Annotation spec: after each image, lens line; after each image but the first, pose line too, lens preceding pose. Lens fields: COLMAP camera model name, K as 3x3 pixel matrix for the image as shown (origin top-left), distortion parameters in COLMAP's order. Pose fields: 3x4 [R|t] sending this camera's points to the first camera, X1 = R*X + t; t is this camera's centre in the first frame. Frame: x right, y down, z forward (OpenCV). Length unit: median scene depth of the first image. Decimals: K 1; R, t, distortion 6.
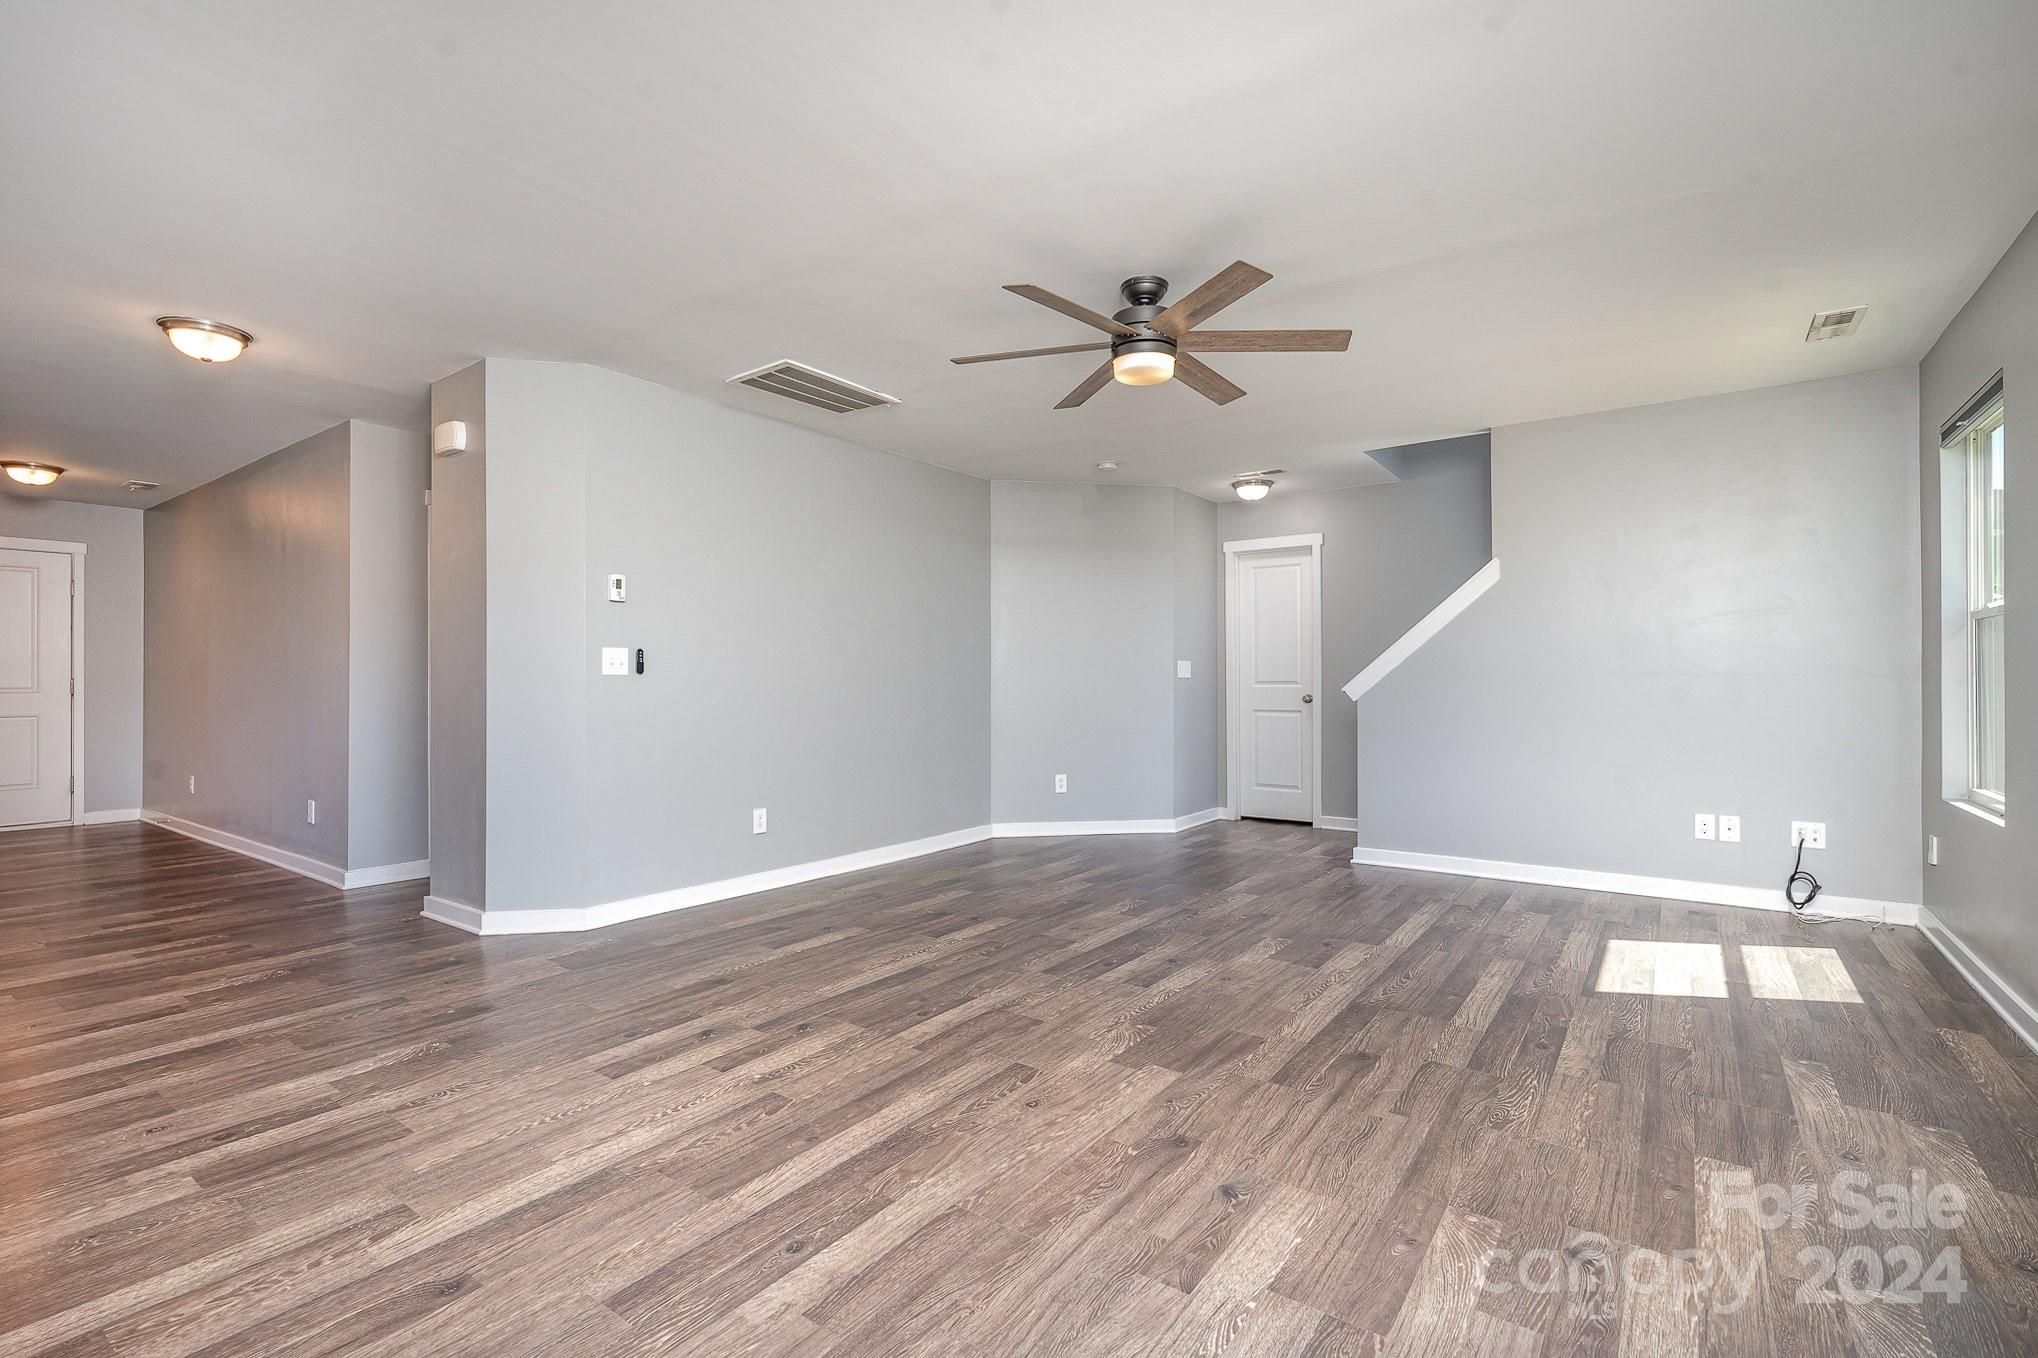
lens RADIAL K [[921.5, 0, 1013.8], [0, 921.5, 685.2], [0, 0, 1]] dist [0.000151, -0.001117]
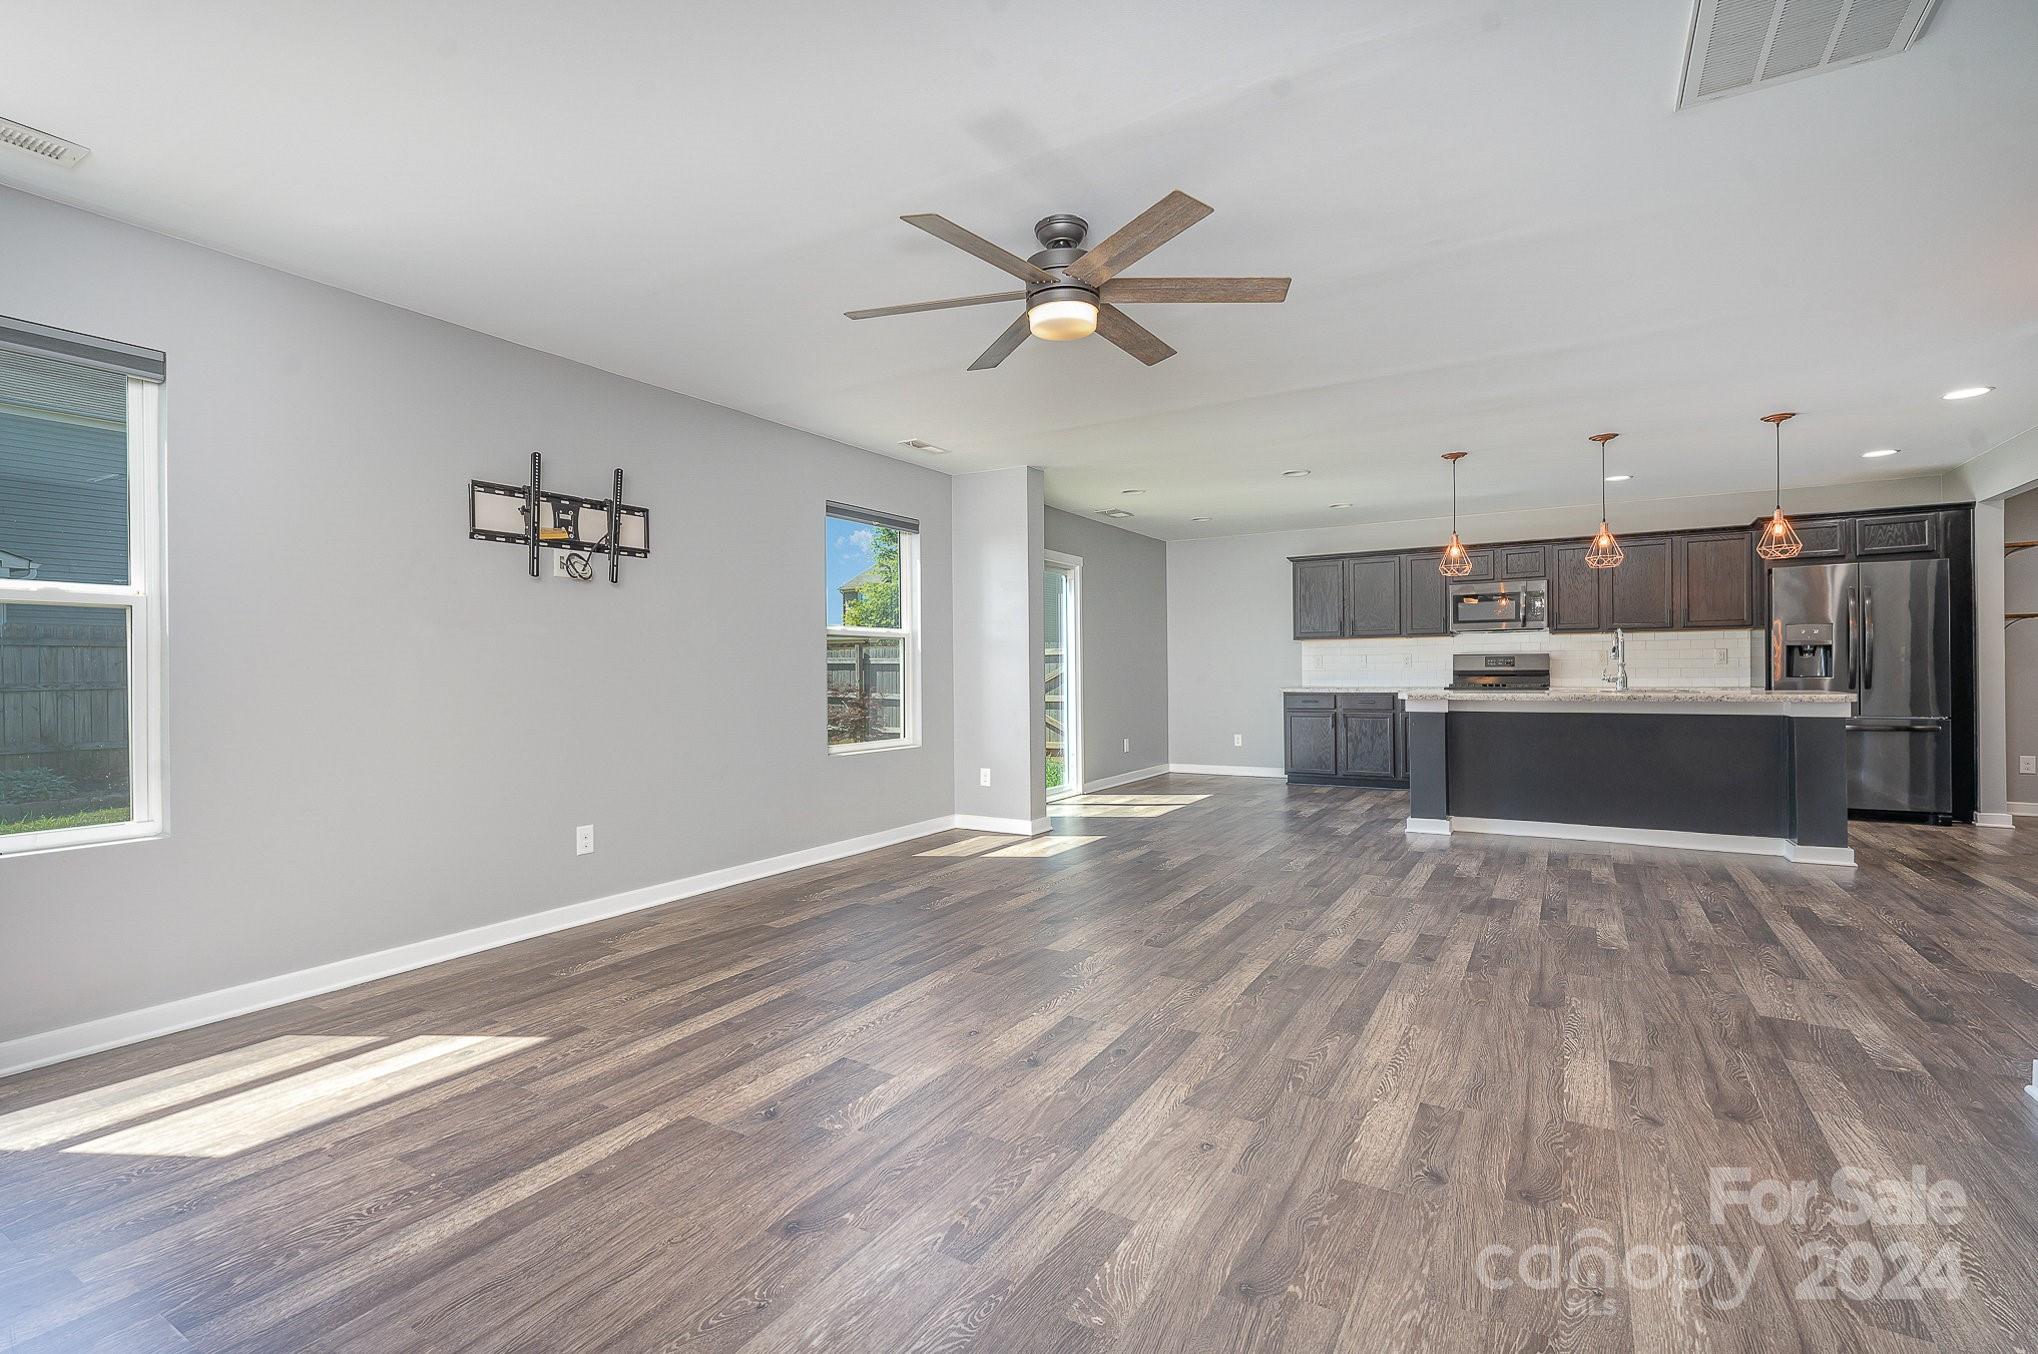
lens RADIAL K [[921.5, 0, 1006.8], [0, 921.5, 677.1], [0, 0, 1]] dist [0.000151, -0.001117]
pose [[-0.996991, 0.011321, -0.076683, 0.268530], [0.010710, 0.999908, 0.008373, -0.008539], [0.076771, 0.007526, -0.997020, 1.881811]]
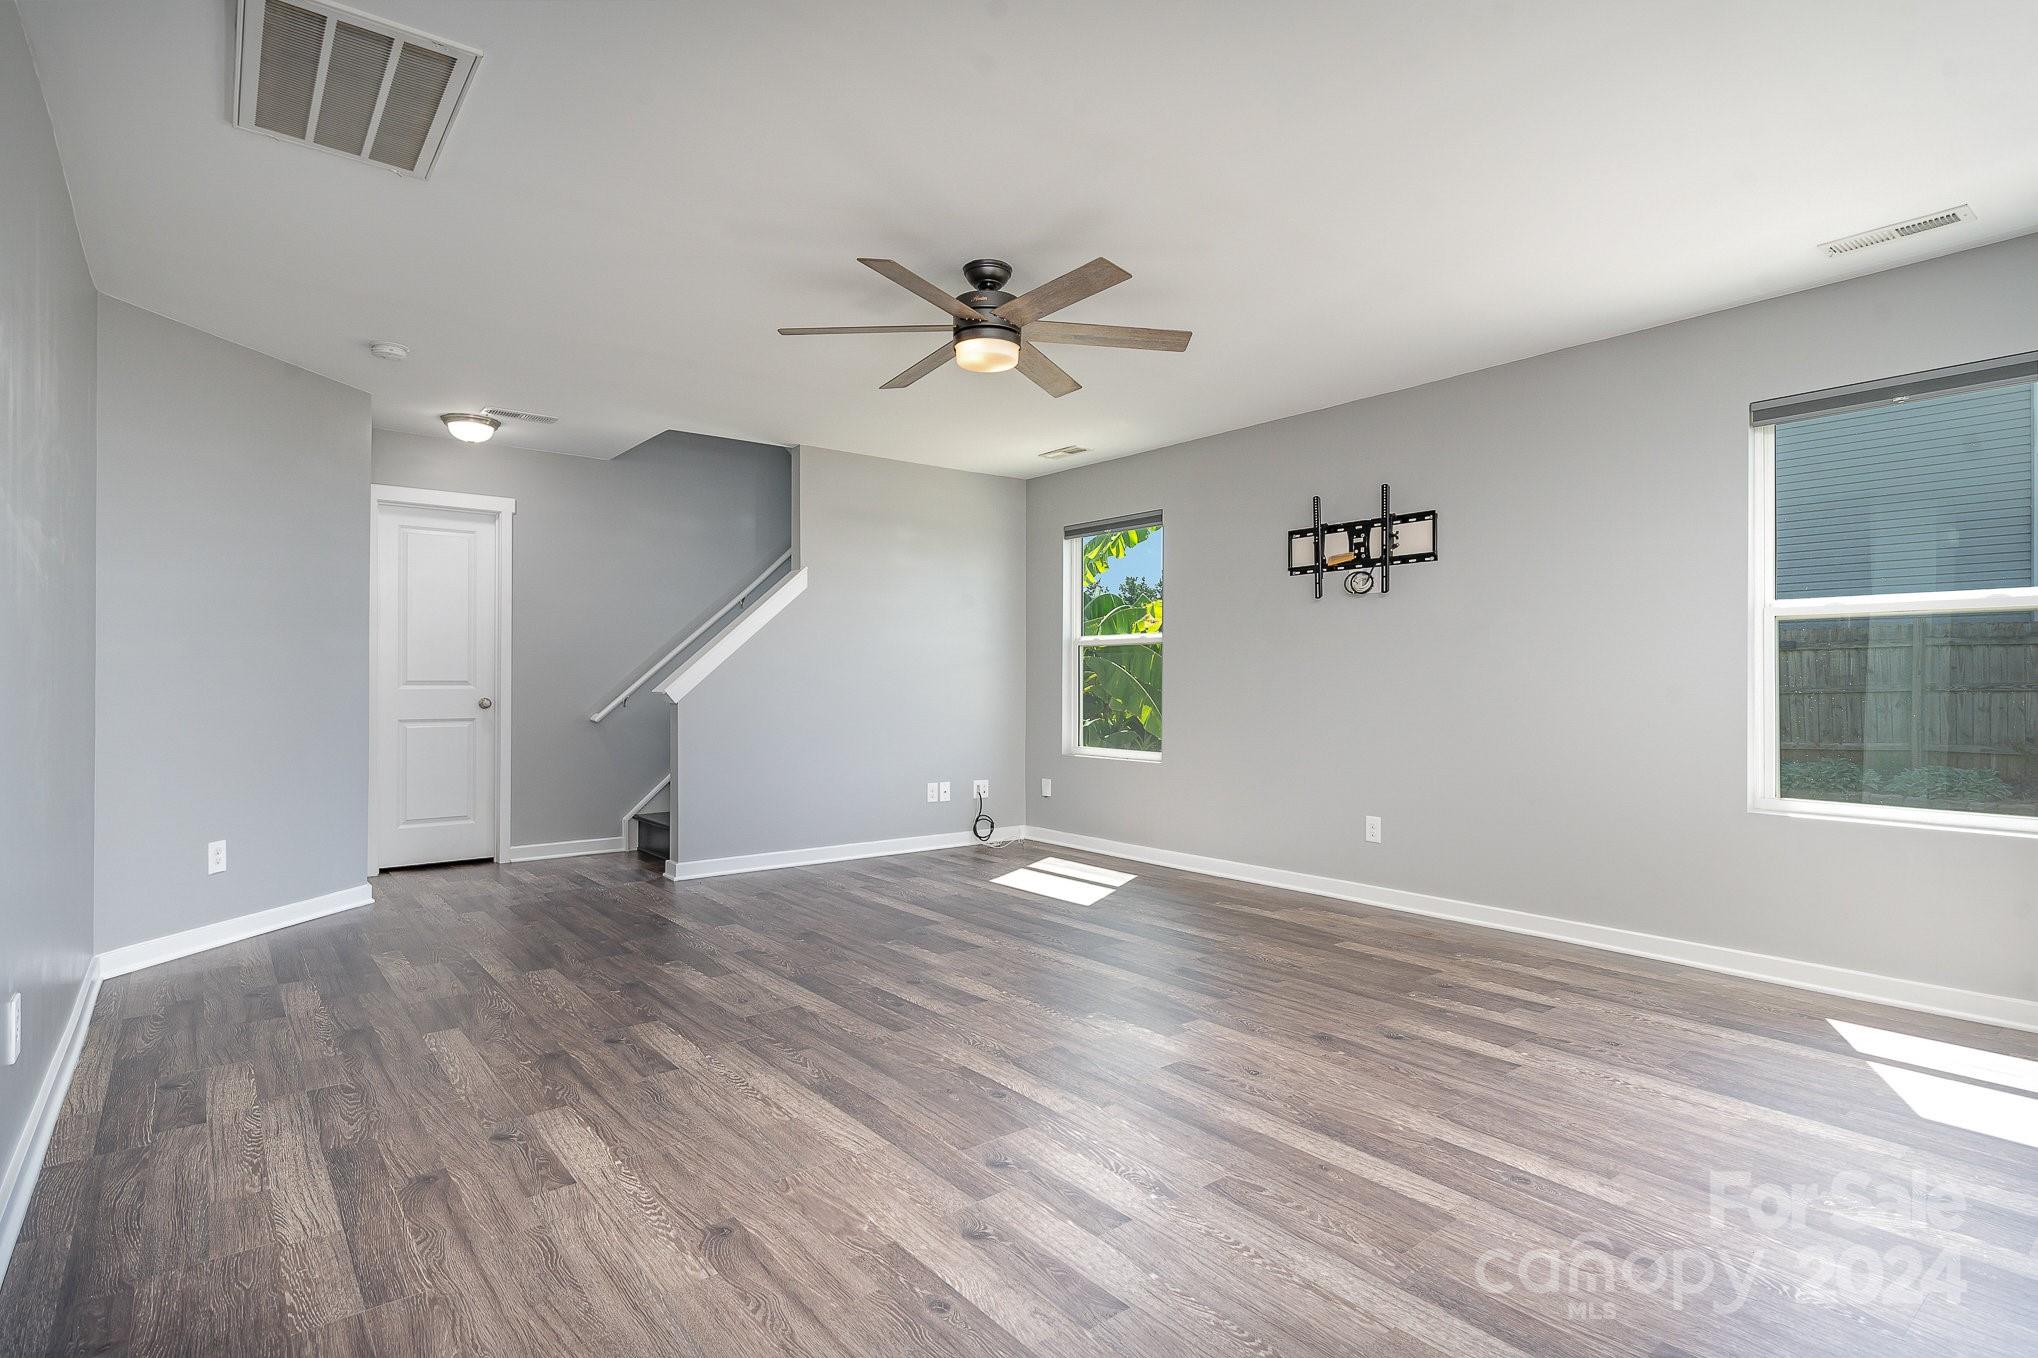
lens RADIAL K [[1024.5, 0, 1029.3], [0, 1024.5, 670.4], [0, 0, 1]] dist [-0.001380, -0.000247]
pose [[0.261210, 0.012172, 0.965205, -0.875956], [0.002018, 0.999911, -0.013156, -0.000995], [-0.965280, 0.005385, 0.261162, 0.677390]]
